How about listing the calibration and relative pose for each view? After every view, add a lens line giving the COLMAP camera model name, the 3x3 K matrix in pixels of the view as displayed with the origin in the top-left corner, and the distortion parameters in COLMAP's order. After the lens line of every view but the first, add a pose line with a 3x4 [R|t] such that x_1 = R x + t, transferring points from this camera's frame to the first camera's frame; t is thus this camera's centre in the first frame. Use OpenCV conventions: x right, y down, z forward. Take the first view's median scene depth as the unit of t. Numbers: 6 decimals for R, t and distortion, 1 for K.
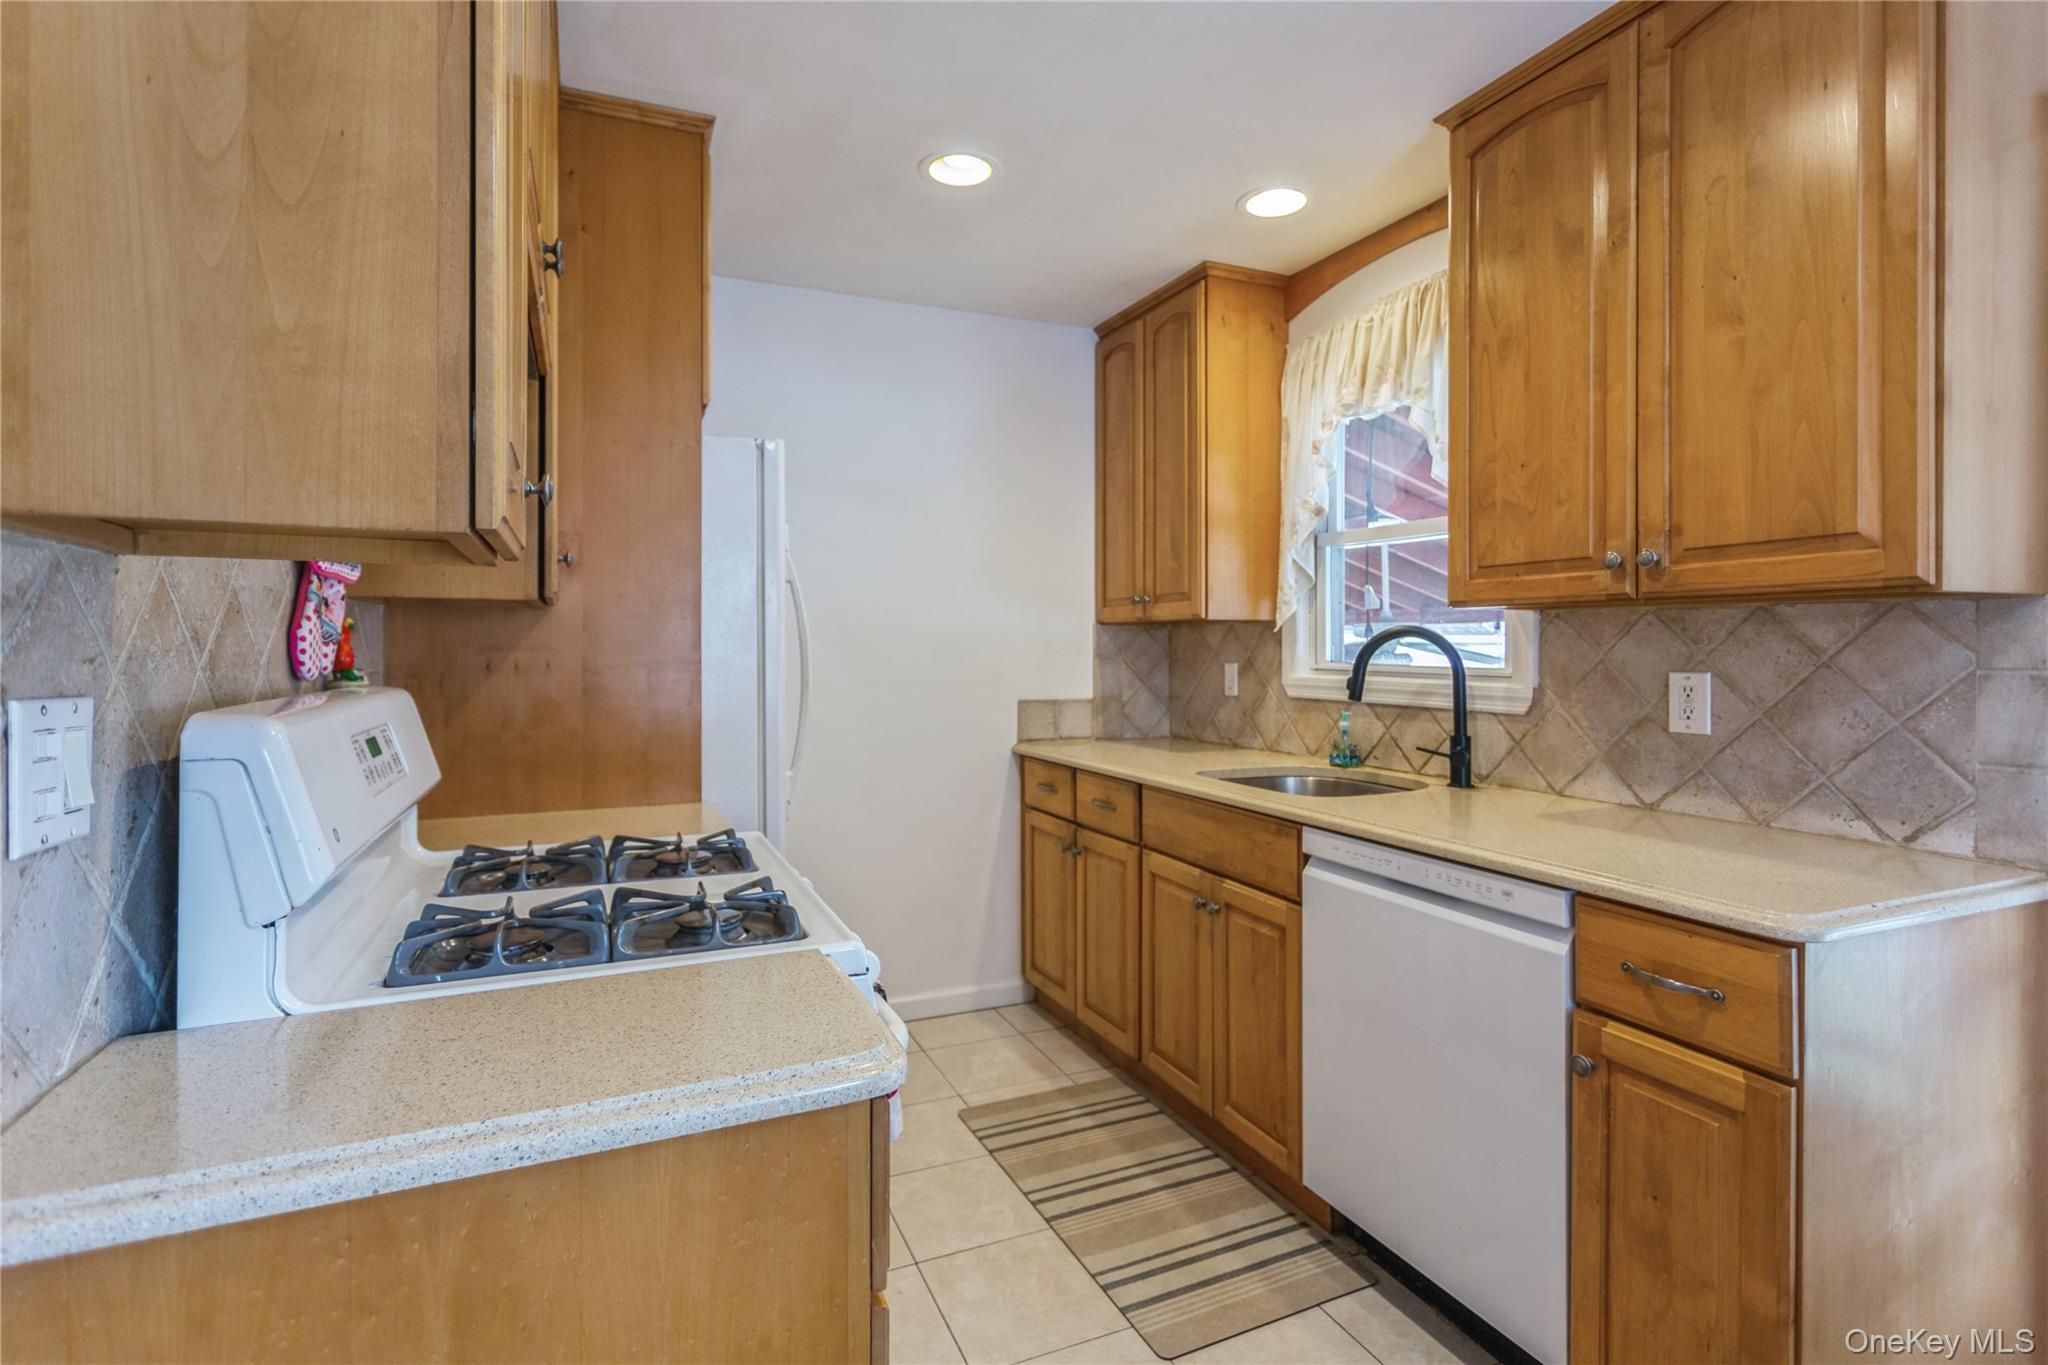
lens RADIAL K [[977.2, 0, 1013.4], [0, 977.2, 646.4], [0, 0, 1]] dist [0.006068, 0.001340]
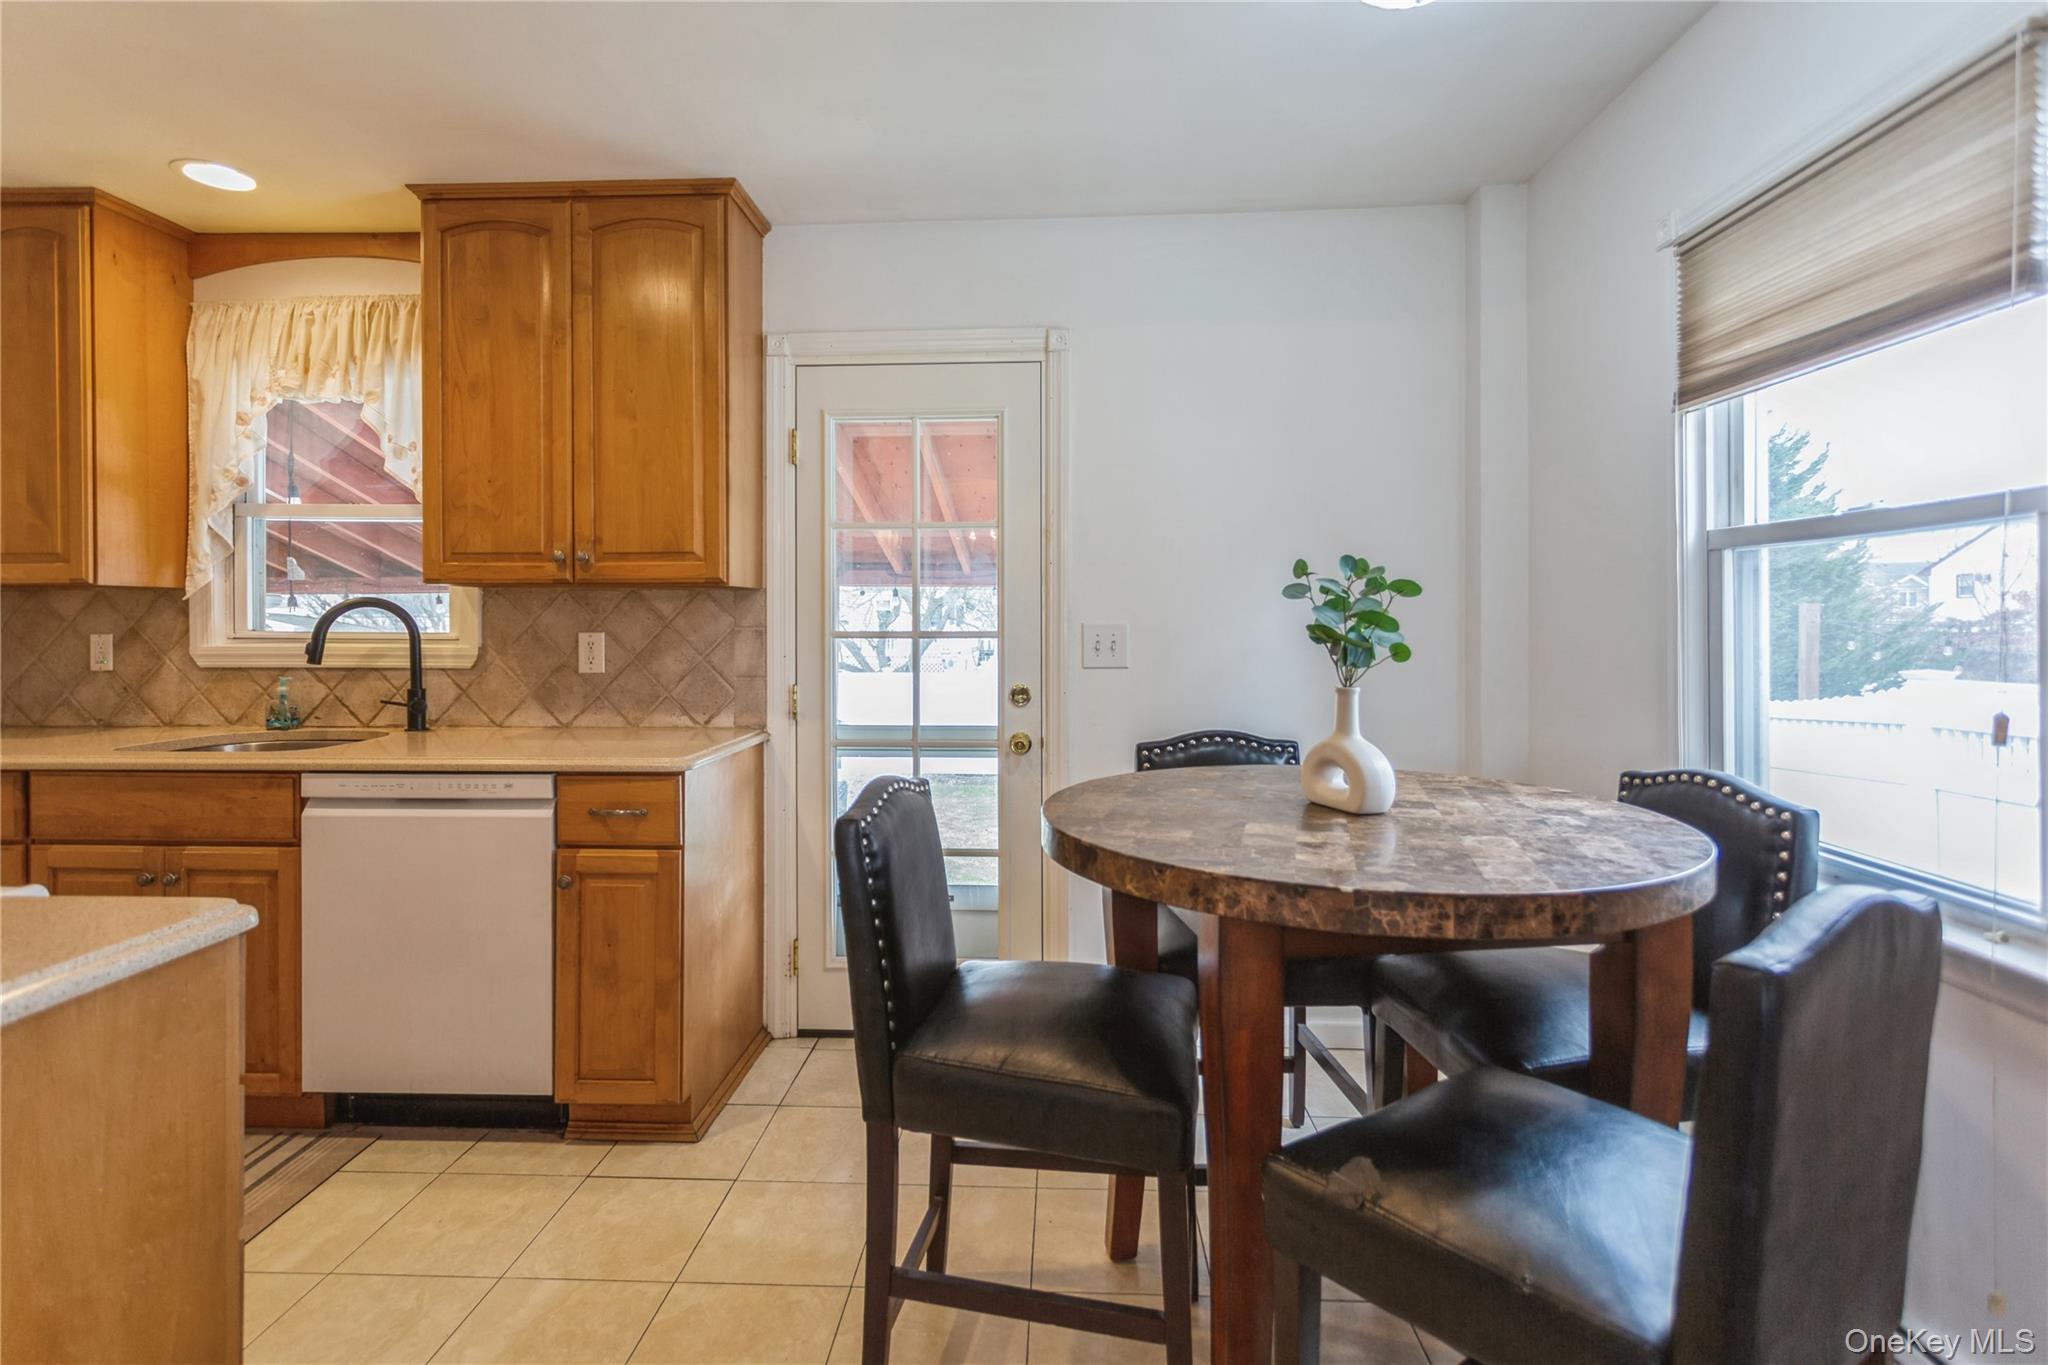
lens RADIAL K [[977.2, 0, 1013.4], [0, 977.2, 646.4], [0, 0, 1]] dist [0.006068, 0.001340]
pose [[0.440150, -0.023856, 0.897607, -0.350804], [0.000224, 0.999650, 0.026458, 0.007729], [-0.897924, -0.011445, 0.440001, -0.228339]]
